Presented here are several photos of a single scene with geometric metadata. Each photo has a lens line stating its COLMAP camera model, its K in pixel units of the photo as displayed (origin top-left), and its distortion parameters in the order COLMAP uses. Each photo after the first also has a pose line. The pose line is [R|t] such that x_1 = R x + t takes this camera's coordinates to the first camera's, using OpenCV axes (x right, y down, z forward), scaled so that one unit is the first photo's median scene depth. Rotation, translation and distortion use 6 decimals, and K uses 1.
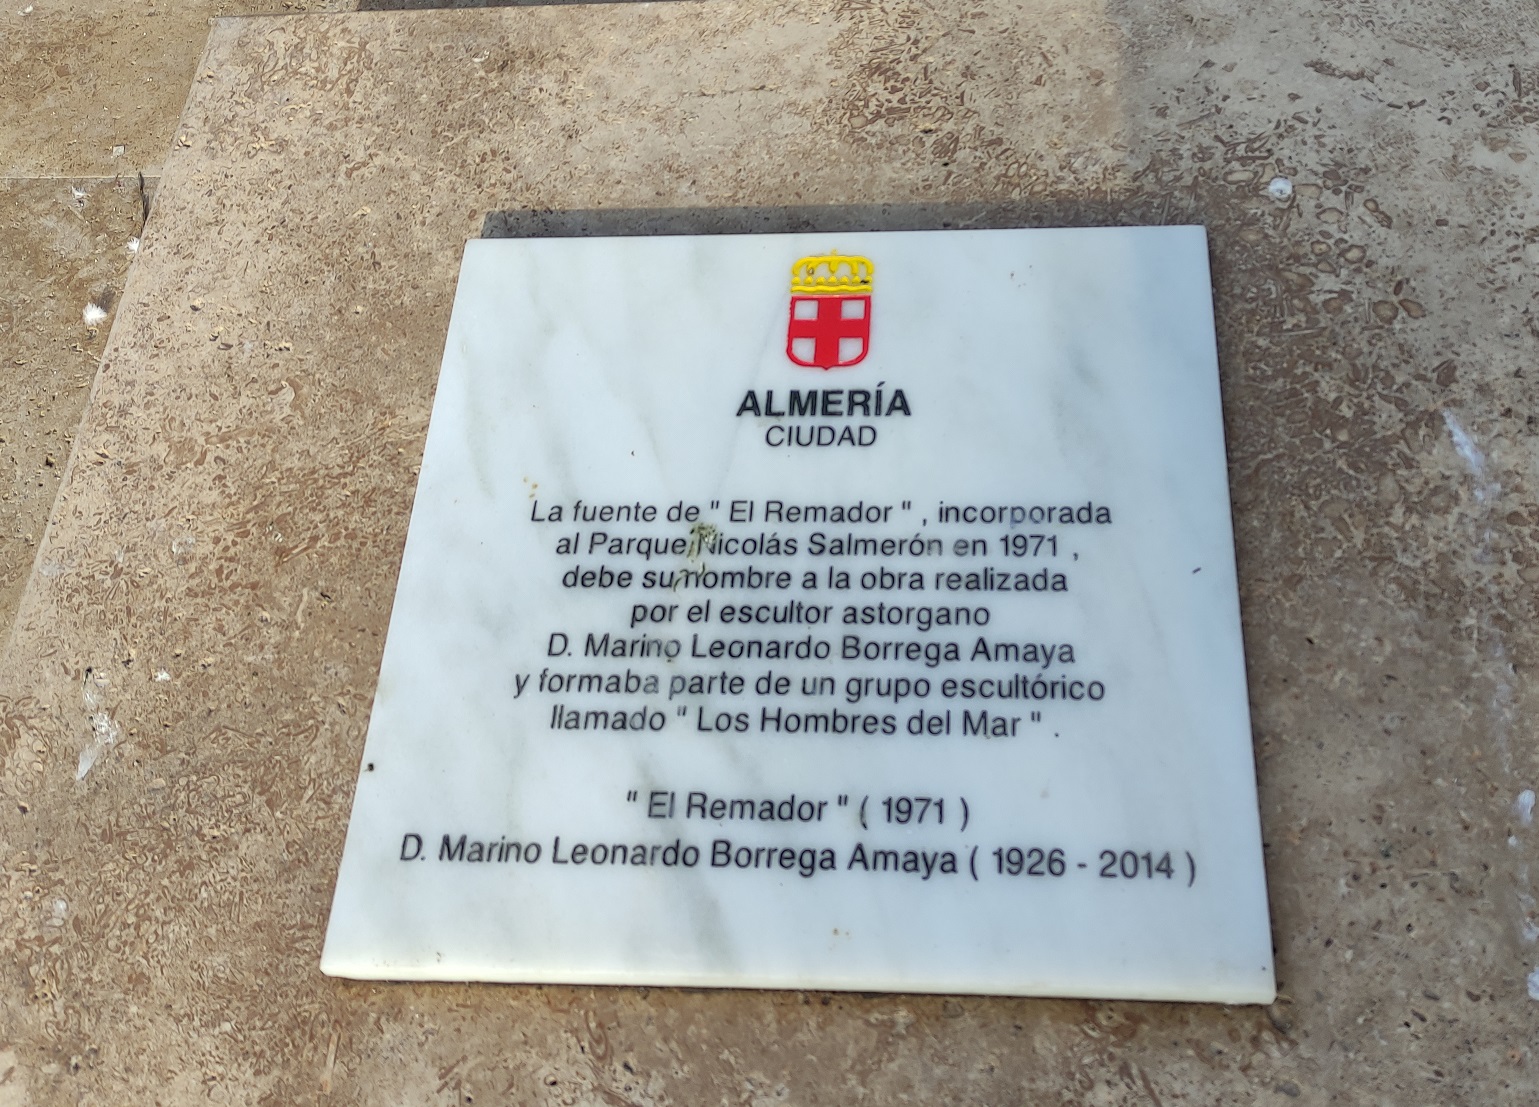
lens RADIAL K [[1793.5, 0, 767.3], [0, 1793.5, 553.9], [0, 0, 1]] dist [0.048663, 0.000000]
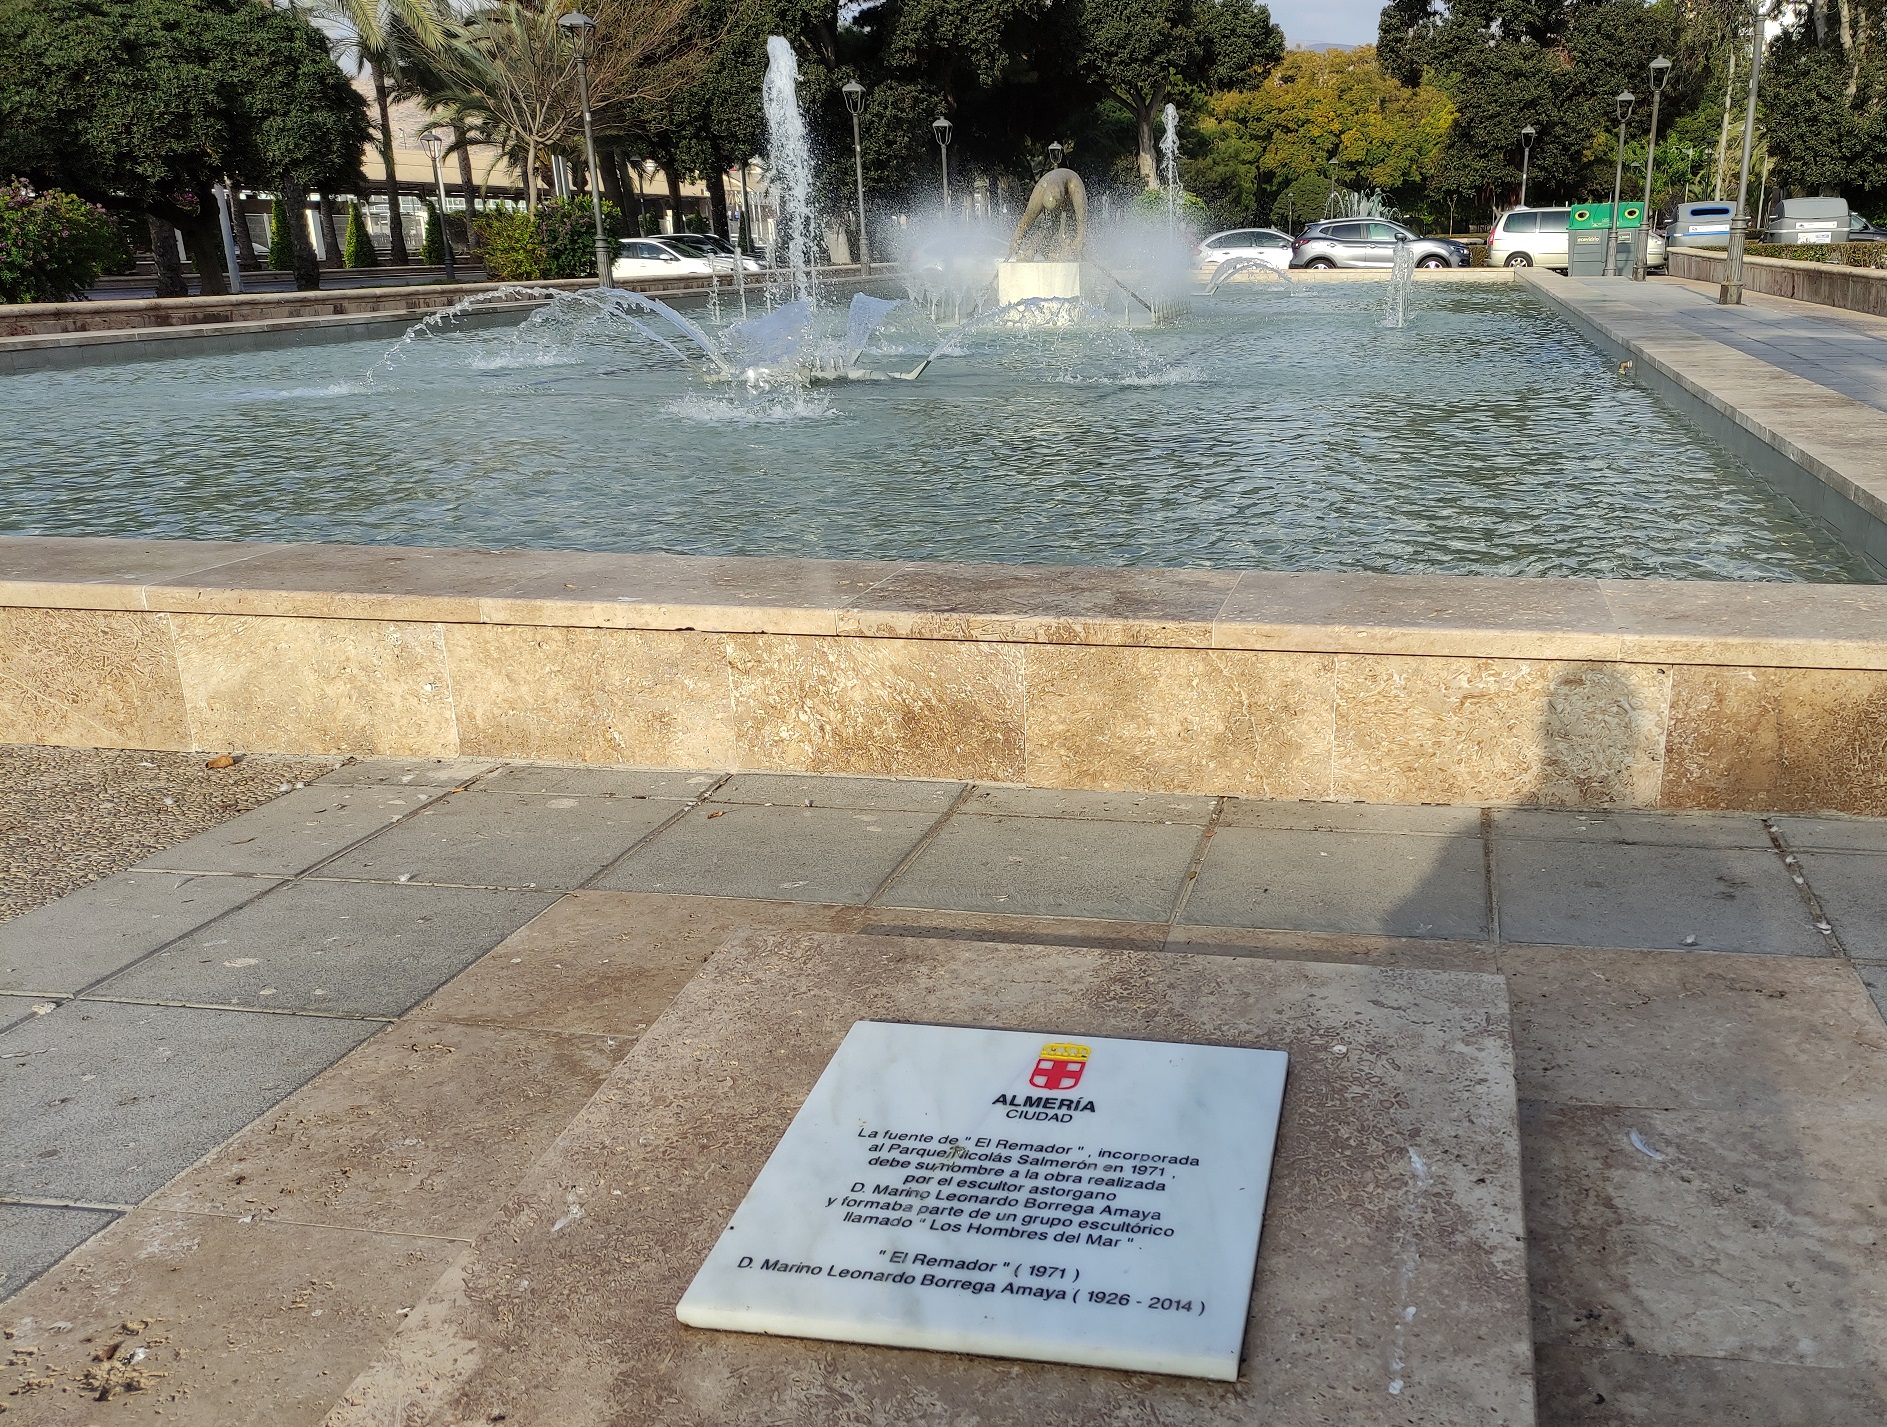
lens RADIAL K [[1373.9, 0, 942.2], [0, 1373.9, 713.4], [0, 0, 1]] dist [0.012650, 0.003010]
pose [[0.977203, 0.145000, -0.155075, 0.095214], [-0.206476, 0.819078, -0.535237, 0.366517], [0.049409, 0.555055, 0.830345, -0.299652]]
